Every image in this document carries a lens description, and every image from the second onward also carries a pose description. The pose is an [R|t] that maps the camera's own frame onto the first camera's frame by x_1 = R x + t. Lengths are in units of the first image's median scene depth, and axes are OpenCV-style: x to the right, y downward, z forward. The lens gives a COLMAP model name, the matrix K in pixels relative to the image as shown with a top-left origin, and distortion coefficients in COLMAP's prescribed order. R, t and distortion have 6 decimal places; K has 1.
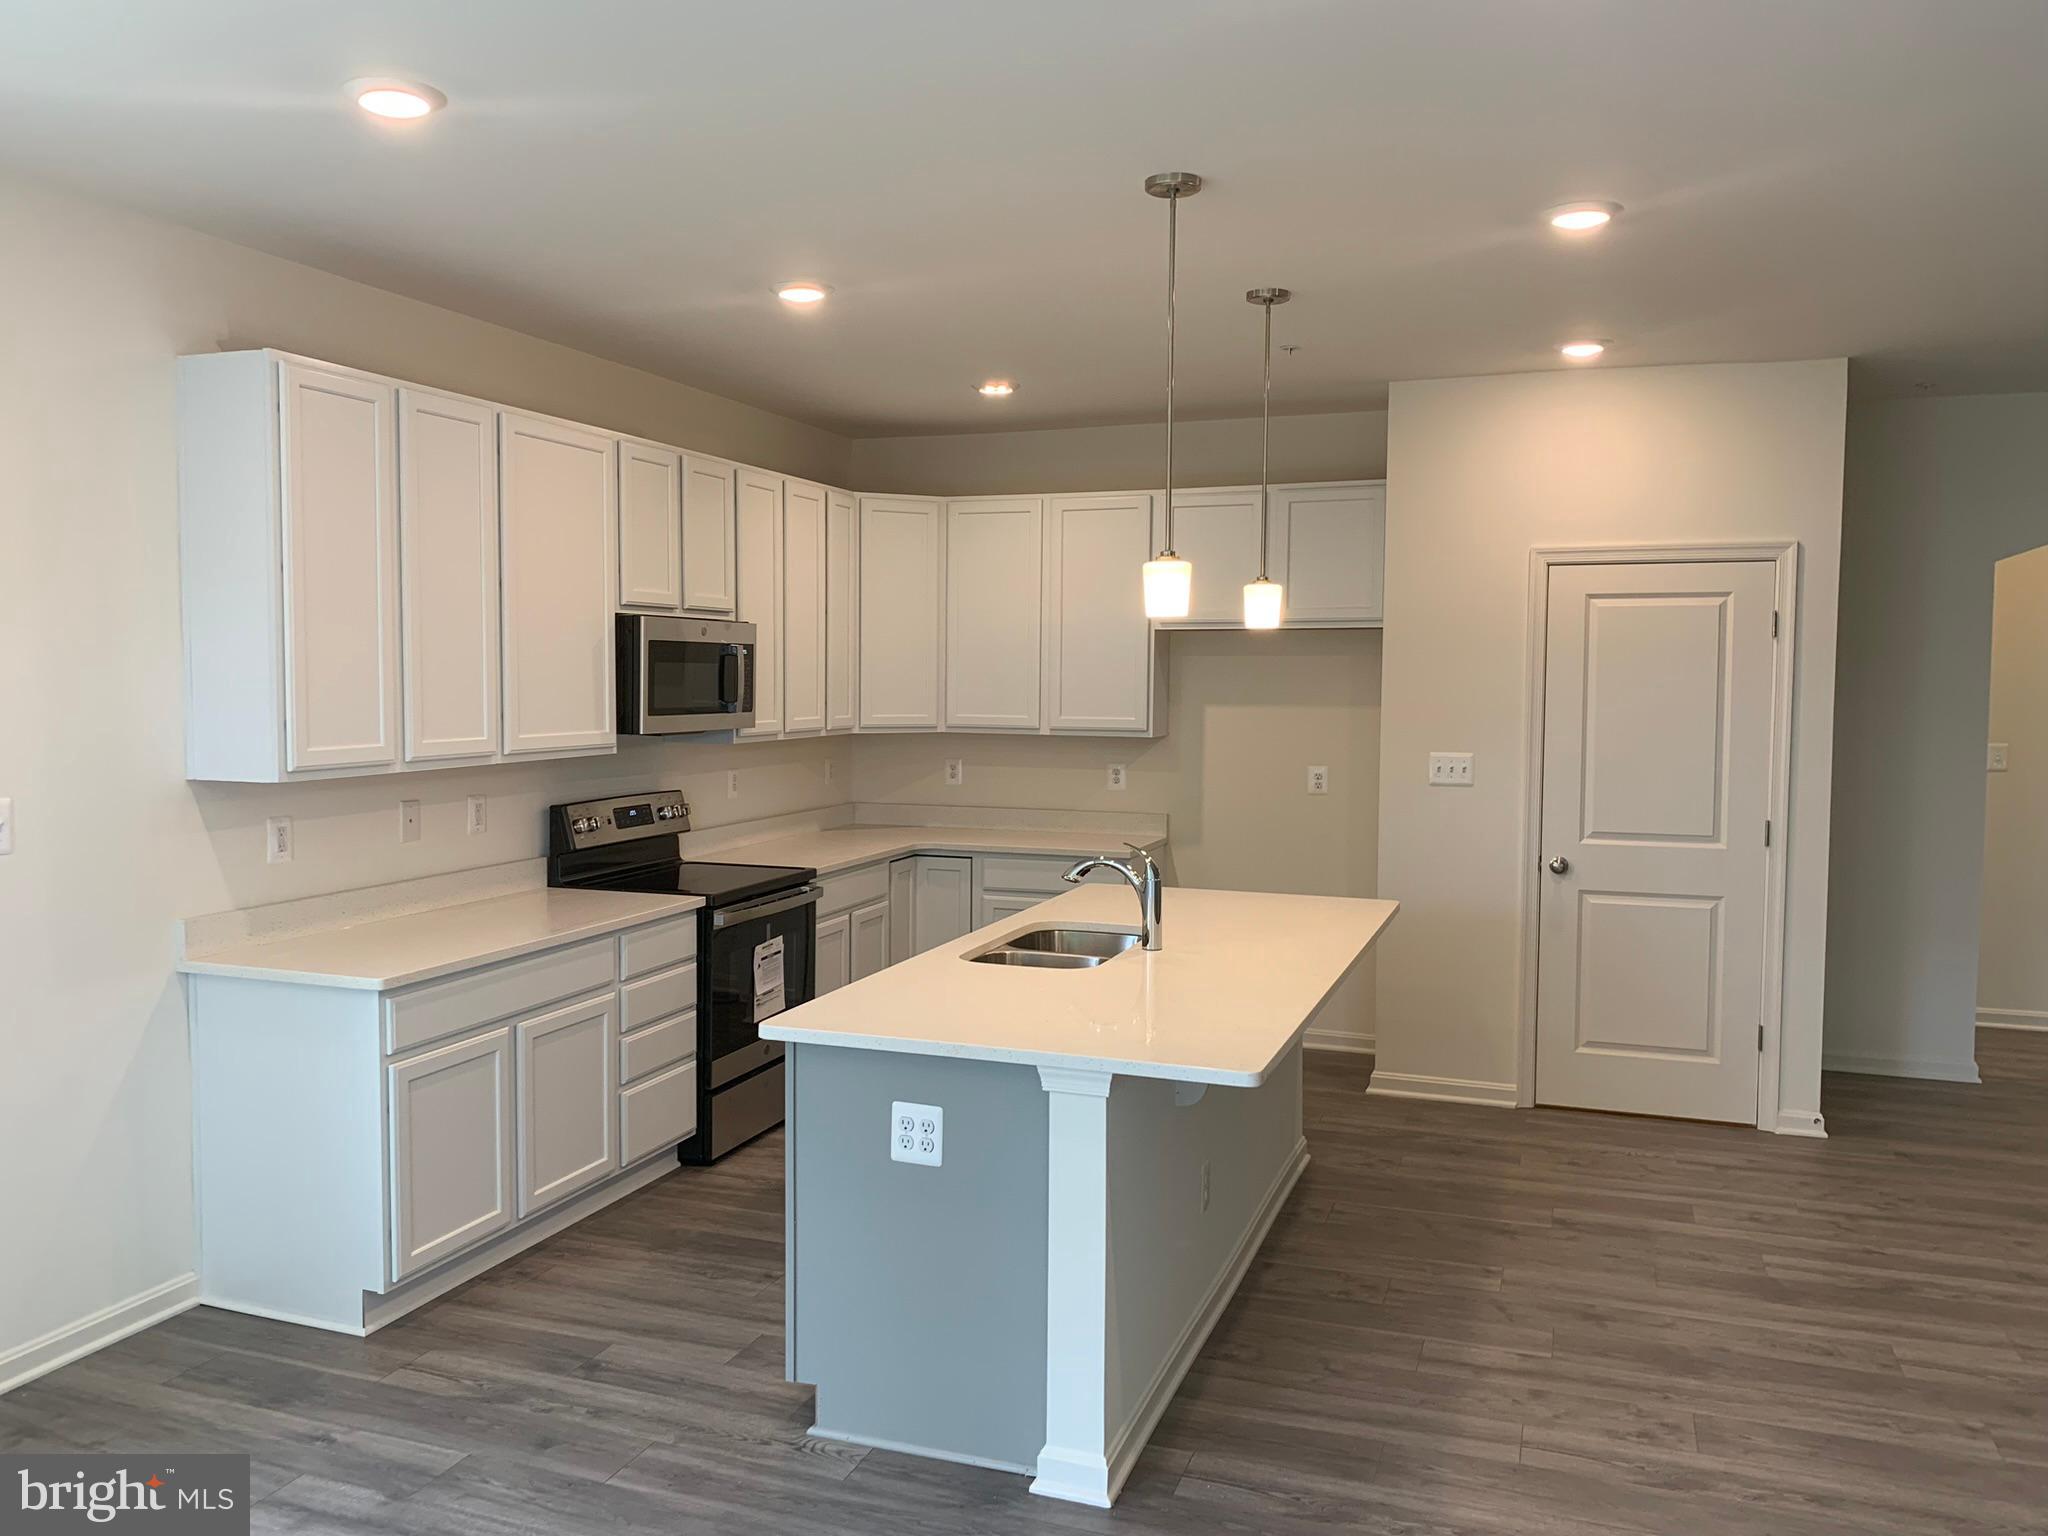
lens RADIAL K [[1556.9, 0, 1024.0], [0, 1556.9, 768.0], [0, 0, 1]] dist [0.033423, -0.000558]
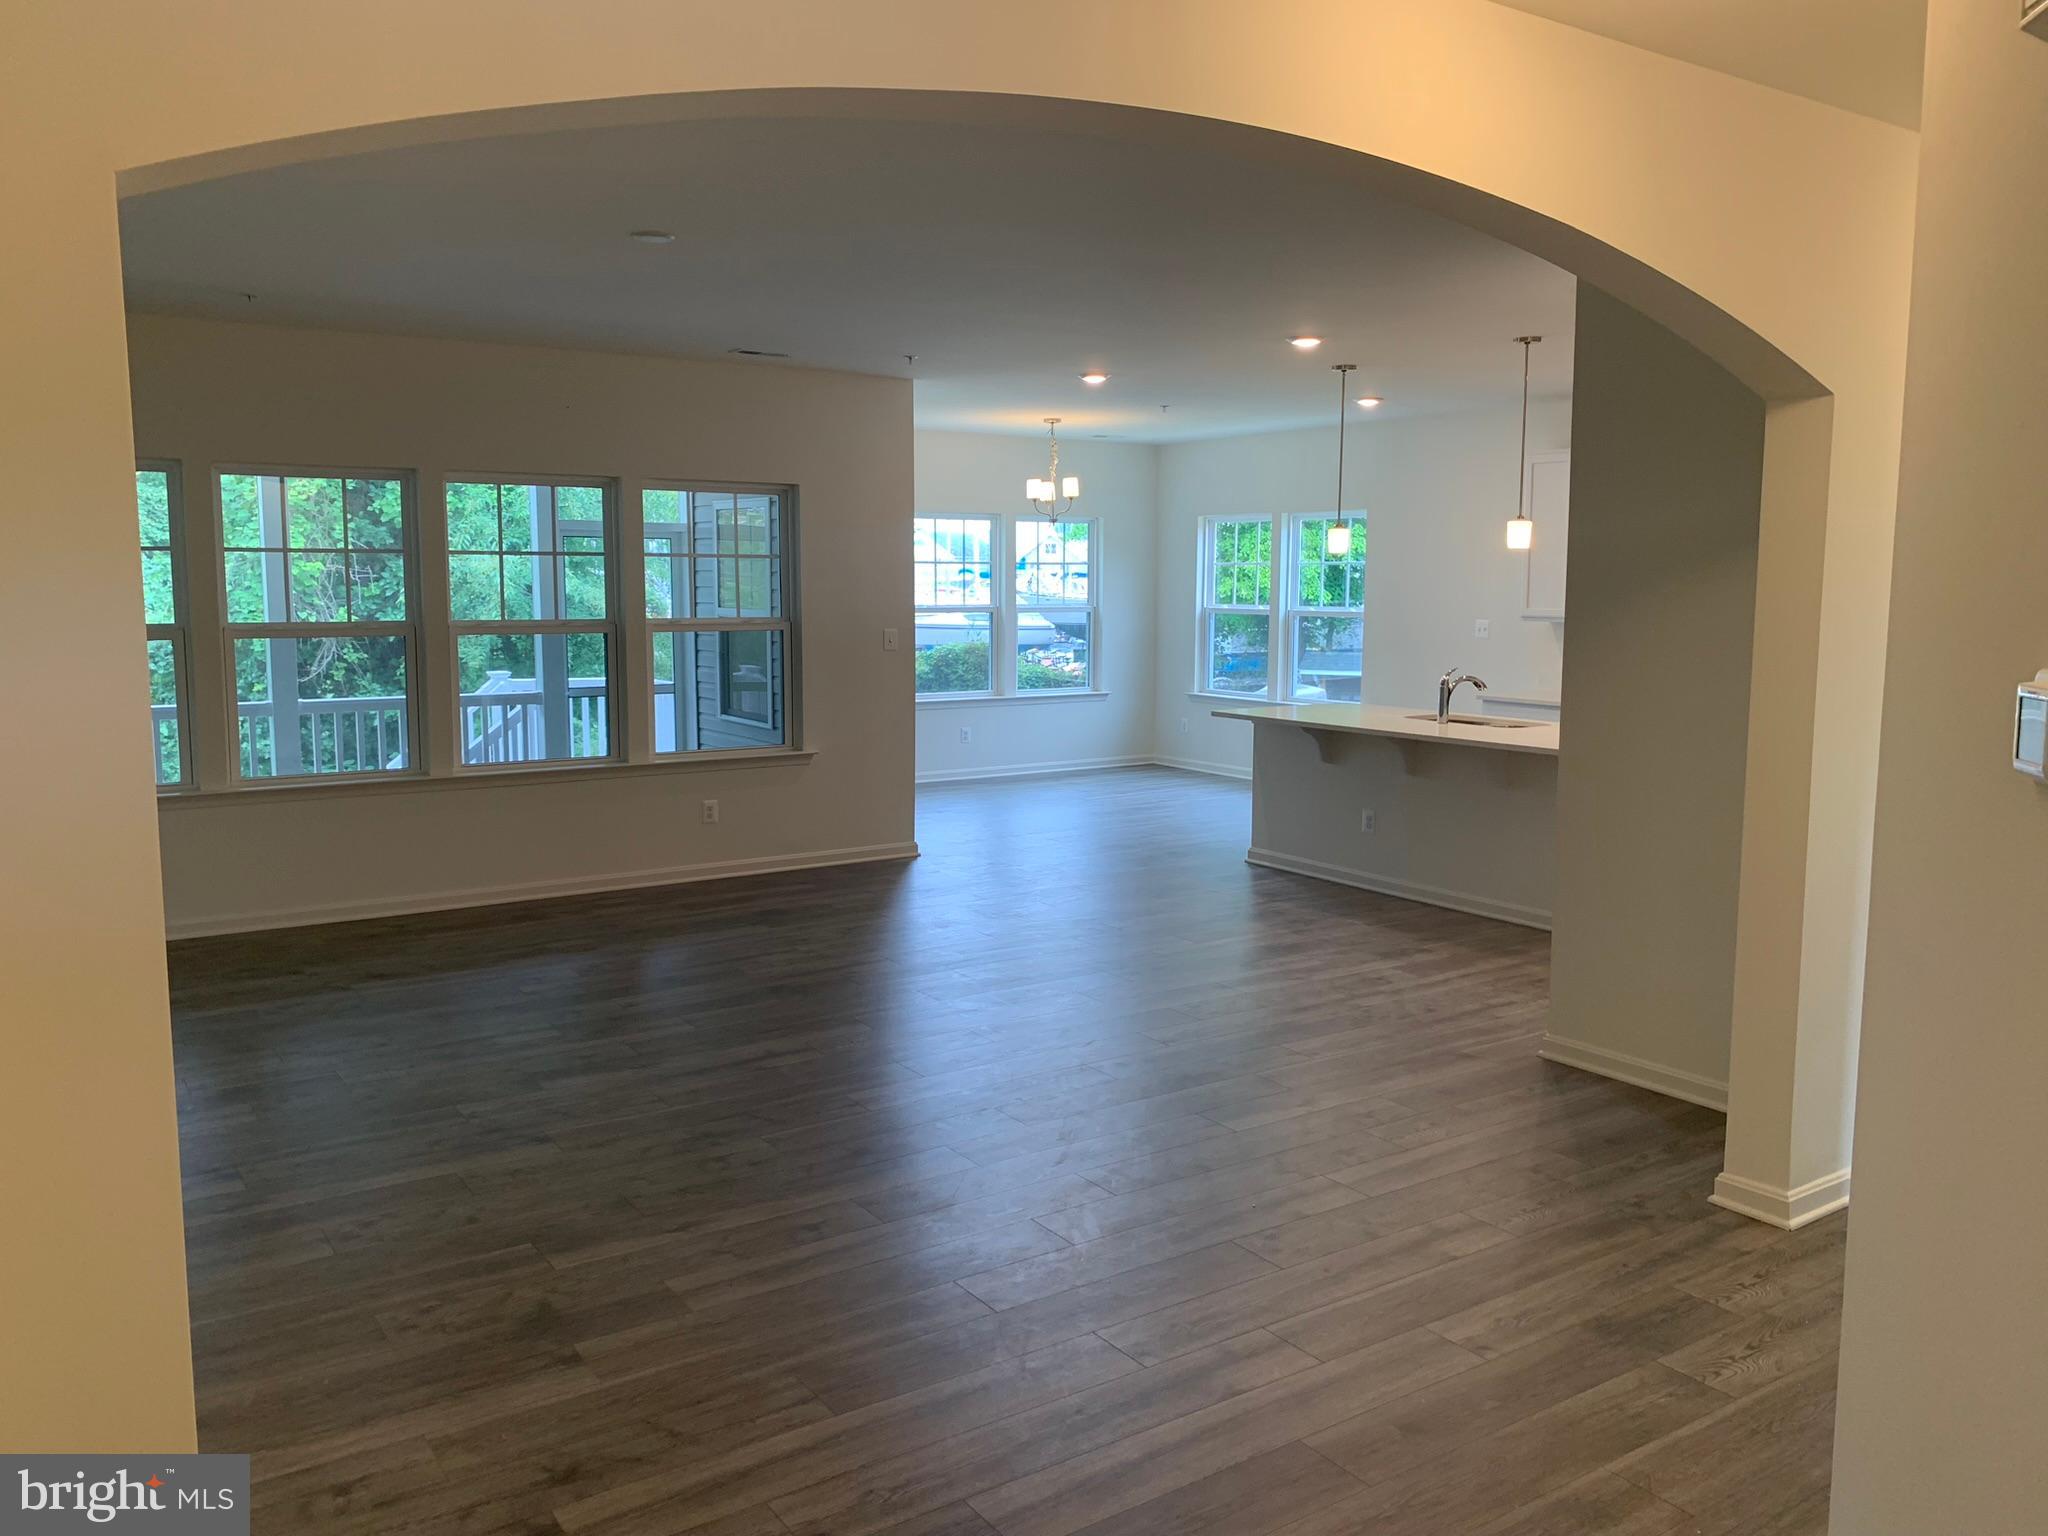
lens RADIAL K [[1548.0, 0, 988.9], [0, 1548.0, 763.5], [0, 0, 1]] dist [0.133250, -0.378081]
pose [[-0.602106, 0.084947, -0.793885, 1.614669], [-0.057711, 0.987093, 0.149390, -0.070756], [0.796328, 0.135764, -0.589432, 1.412874]]
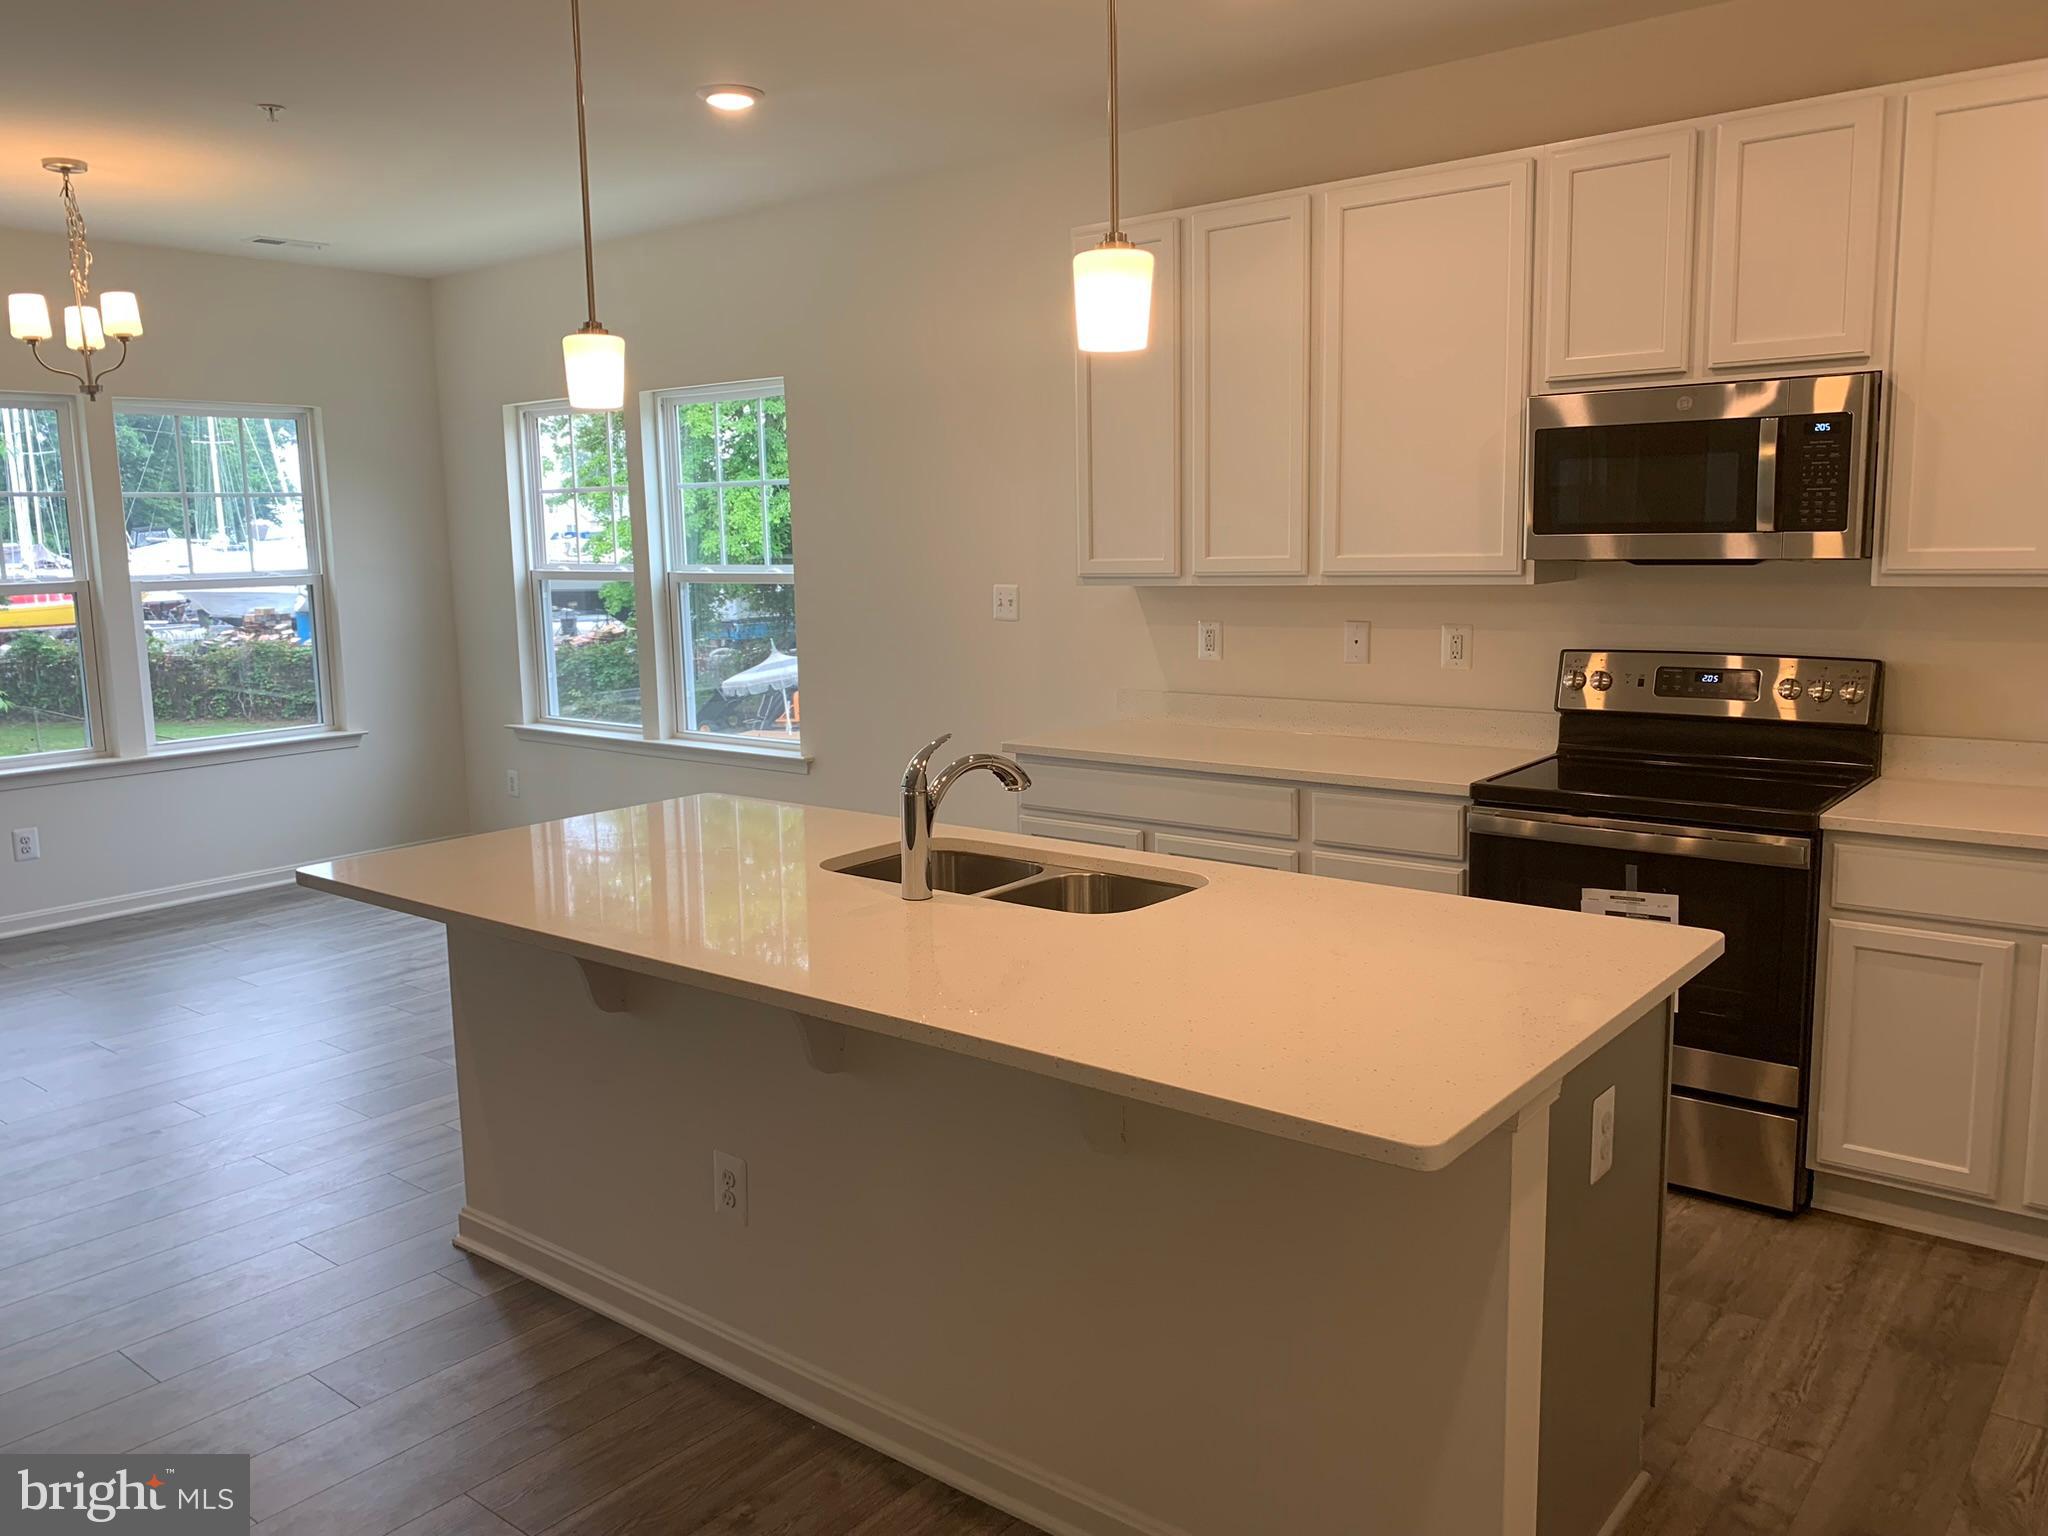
lens RADIAL K [[1548.0, 0, 988.9], [0, 1548.0, 763.5], [0, 0, 1]] dist [0.133250, -0.378081]
pose [[-0.341575, 0.136264, -0.929924, 0.559108], [-0.042082, 0.986224, 0.159972, -0.034882], [0.938912, 0.093775, -0.331136, 1.036421]]
